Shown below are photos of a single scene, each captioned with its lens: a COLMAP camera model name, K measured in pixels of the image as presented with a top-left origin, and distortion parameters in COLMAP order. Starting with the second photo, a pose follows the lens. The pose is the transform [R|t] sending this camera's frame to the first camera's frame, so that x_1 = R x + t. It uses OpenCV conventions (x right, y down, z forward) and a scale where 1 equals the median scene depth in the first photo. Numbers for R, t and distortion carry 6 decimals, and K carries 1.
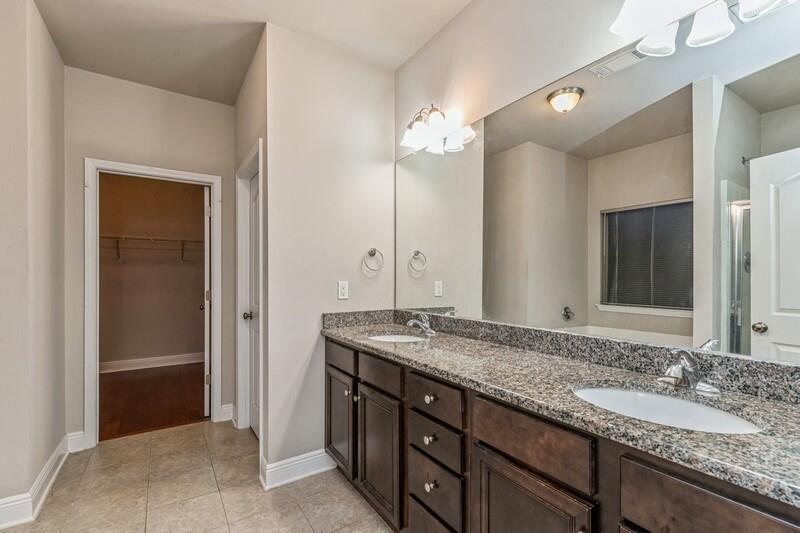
lens RADIAL K [[360.4, 0, 402.0], [0, 360.4, 272.9], [0, 0, 1]] dist [0.006334, -0.001283]
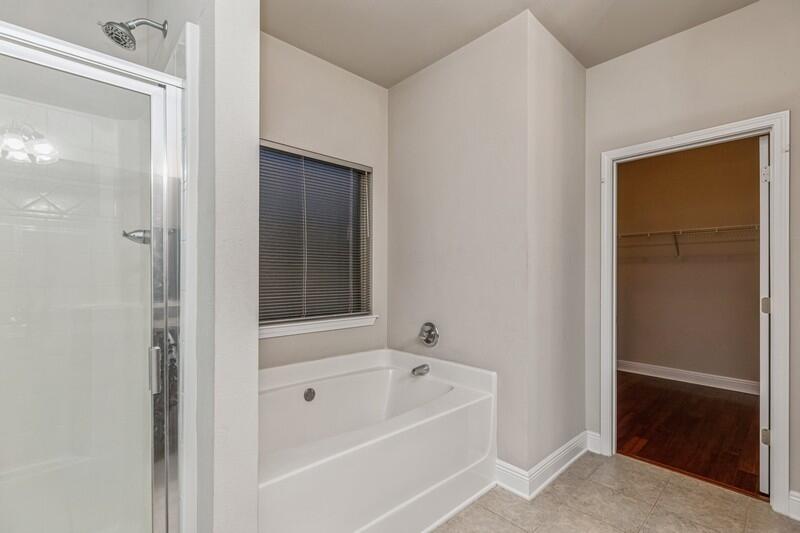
lens RADIAL K [[360.4, 0, 398.8], [0, 360.4, 271.9], [0, 0, 1]] dist [0.006334, -0.001283]
pose [[0.160081, -0.010605, -0.987047, -0.006519], [0.008765, 0.999918, -0.009321, 0.006534], [0.987065, -0.007160, 0.160161, 0.312058]]
